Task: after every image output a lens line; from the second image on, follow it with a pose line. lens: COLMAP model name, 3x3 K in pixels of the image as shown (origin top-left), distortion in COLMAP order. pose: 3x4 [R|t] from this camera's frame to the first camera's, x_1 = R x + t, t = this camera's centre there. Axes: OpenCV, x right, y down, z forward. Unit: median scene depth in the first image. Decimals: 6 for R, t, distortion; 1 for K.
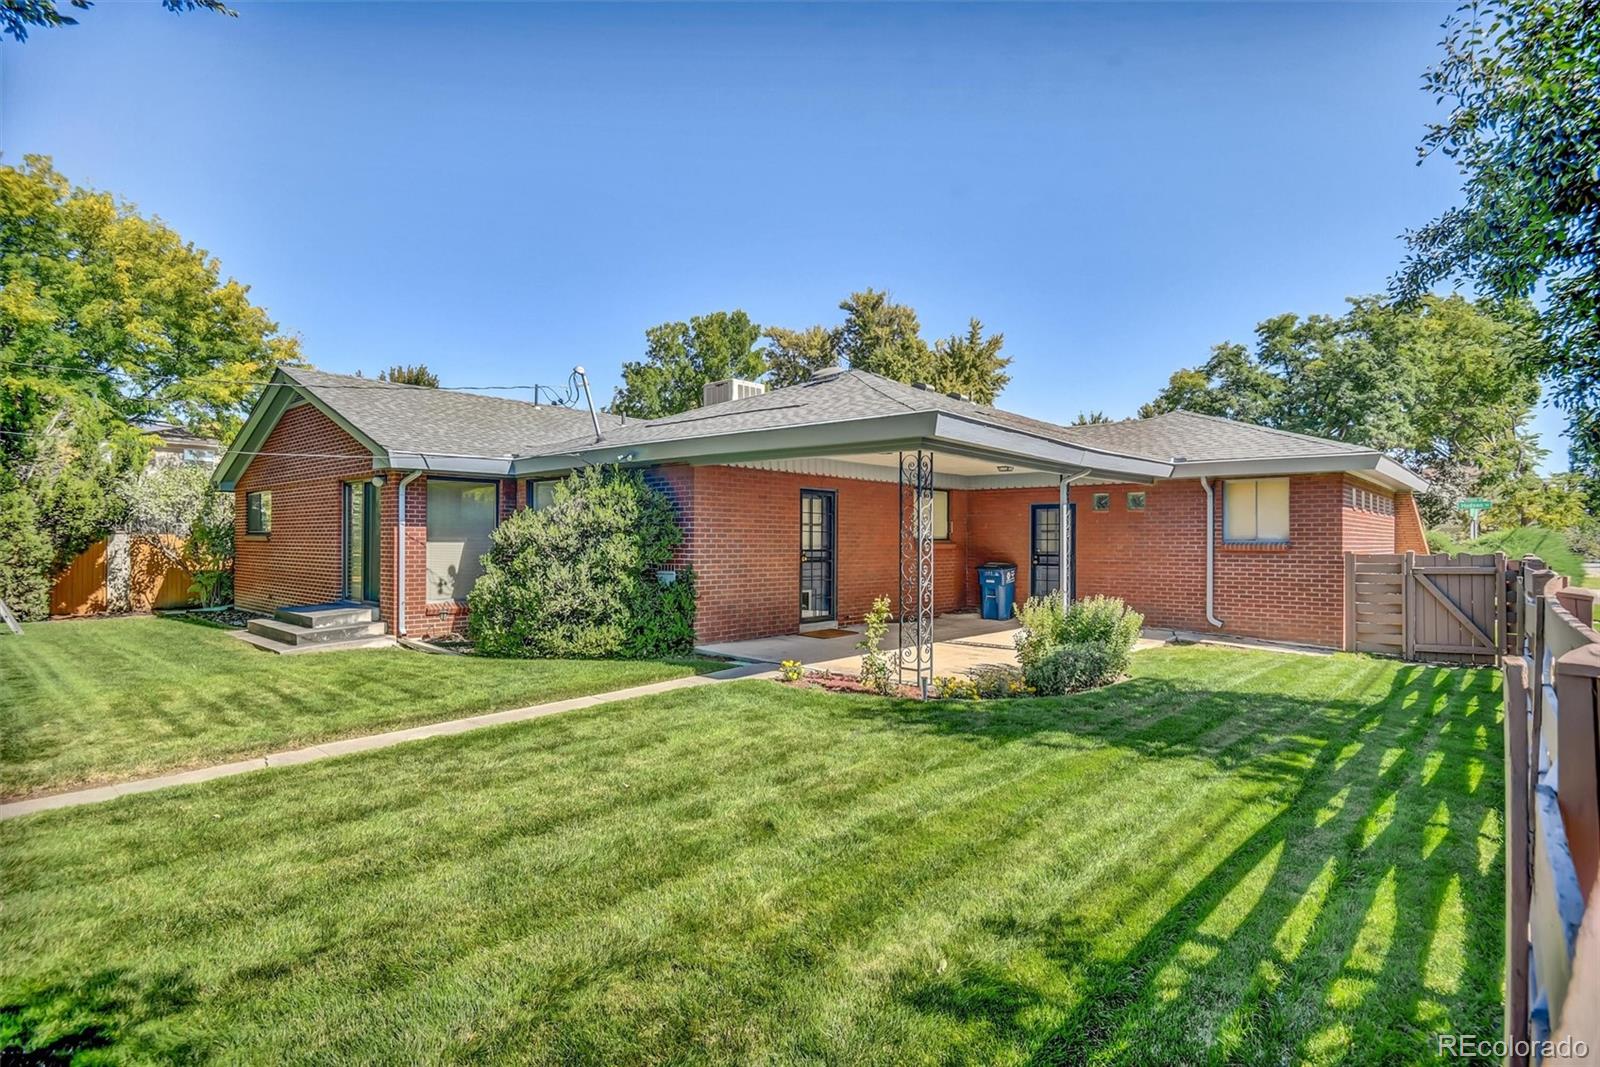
lens RADIAL K [[812.6, 0, 803.7], [0, 812.6, 528.6], [0, 0, 1]] dist [-0.009619, -0.014157]
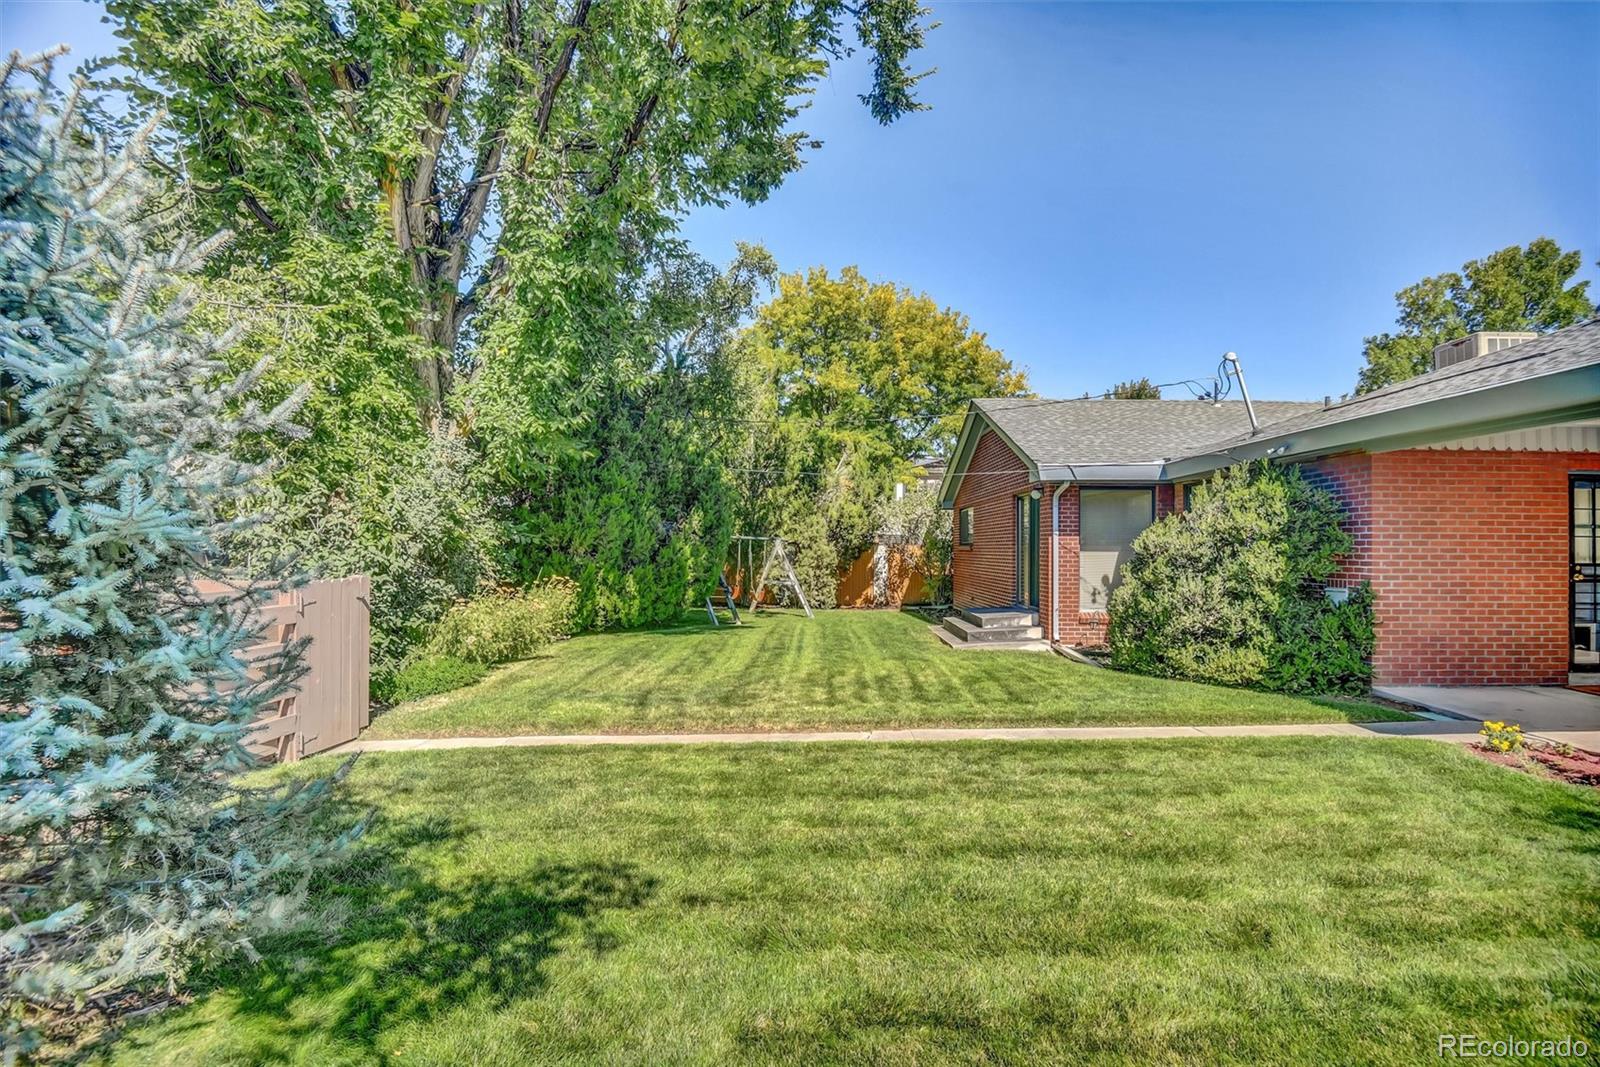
lens RADIAL K [[812.6, 0, 798.0], [0, 812.6, 532.0], [0, 0, 1]] dist [-0.009619, -0.014157]
pose [[0.647801, -0.015421, -0.761654, 0.089185], [0.007887, 0.999877, -0.013536, 0.003770], [0.761769, 0.002762, 0.647843, 0.078045]]
